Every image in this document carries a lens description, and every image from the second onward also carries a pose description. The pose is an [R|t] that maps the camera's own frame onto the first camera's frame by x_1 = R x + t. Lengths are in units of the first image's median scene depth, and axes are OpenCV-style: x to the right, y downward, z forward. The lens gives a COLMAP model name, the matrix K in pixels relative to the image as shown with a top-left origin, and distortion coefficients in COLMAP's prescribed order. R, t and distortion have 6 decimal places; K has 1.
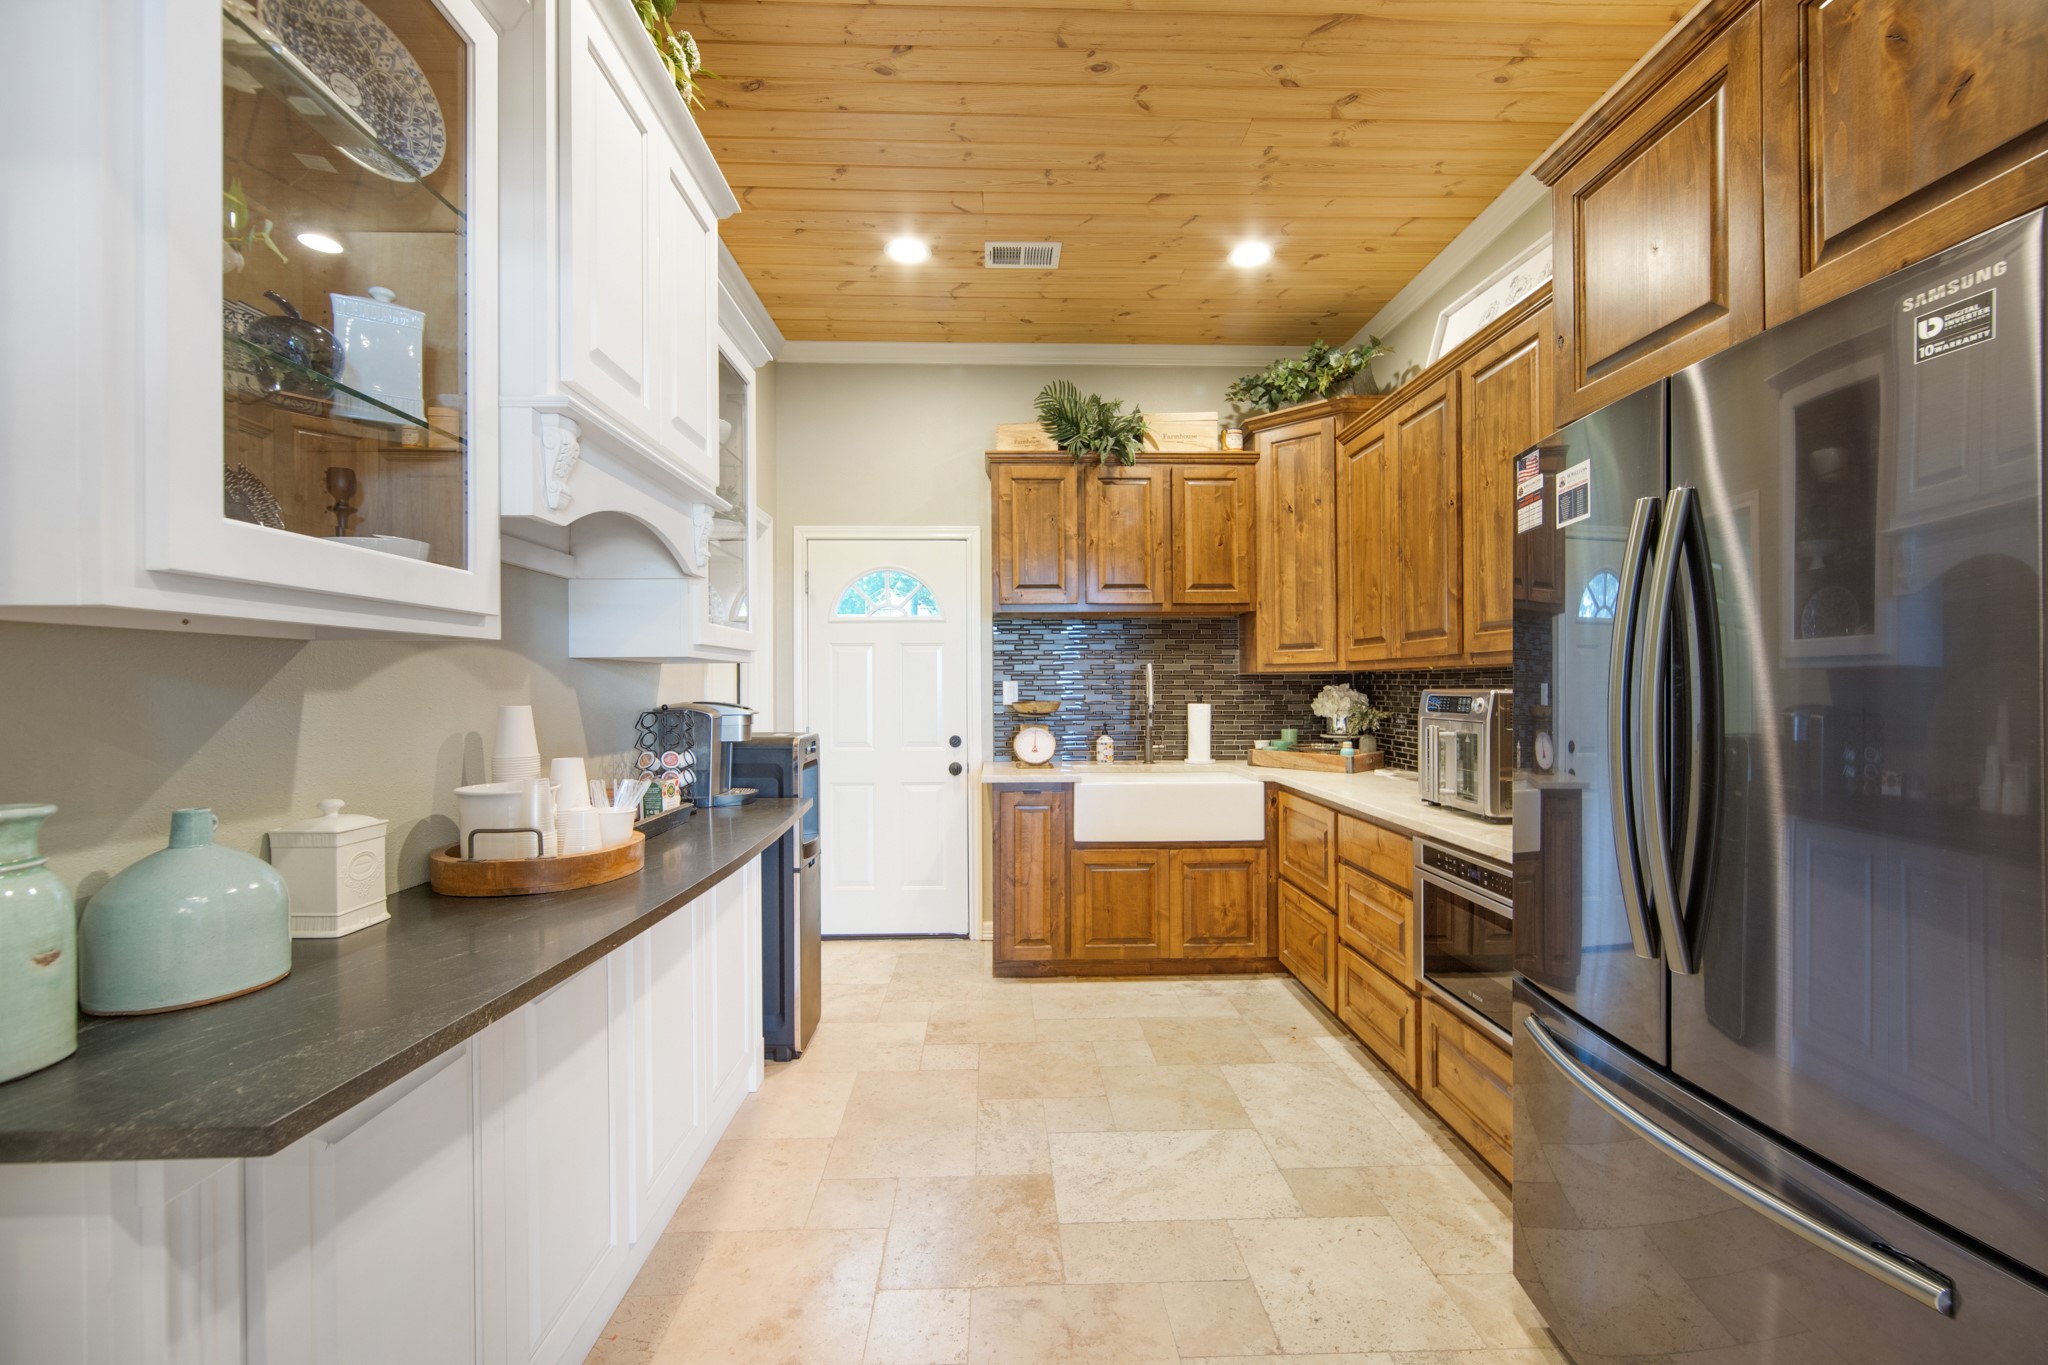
lens RADIAL K [[817.0, 0, 1023.5], [0, 817.0, 698.3], [0, 0, 1]] dist [-0.000265, 0.000087]
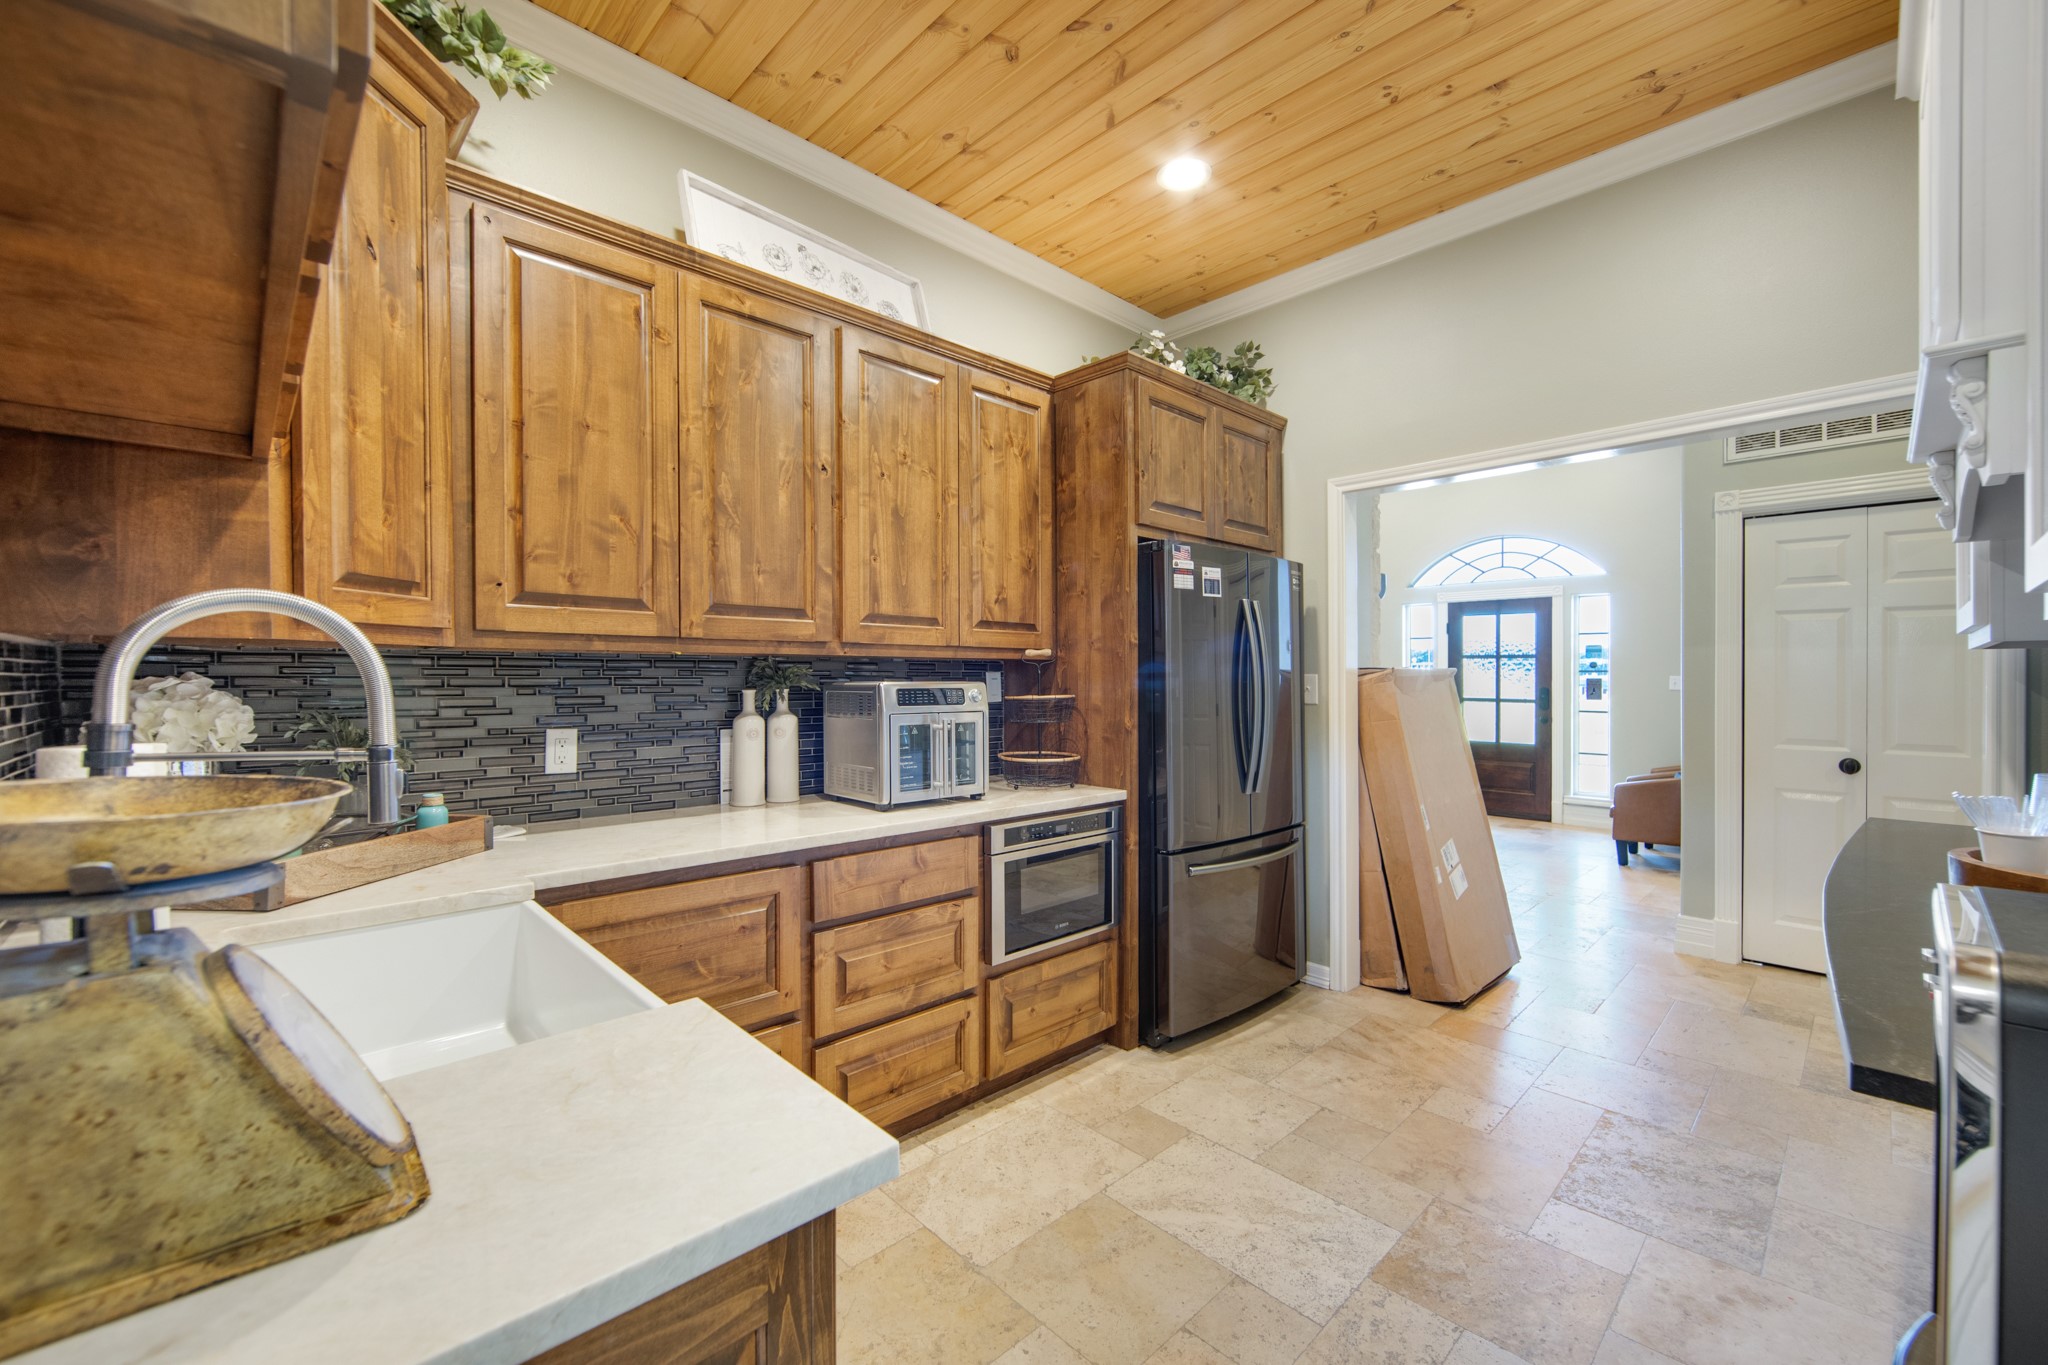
lens RADIAL K [[890.6, 0, 1027.3], [0, 890.6, 656.1], [0, 0, 1]] dist [-0.000369, 0.000028]
pose [[-0.688929, 0.015508, 0.724663, -0.366156], [0.009452, 0.999878, -0.012412, -0.029421], [-0.724767, -0.001701, -0.688992, 1.764650]]
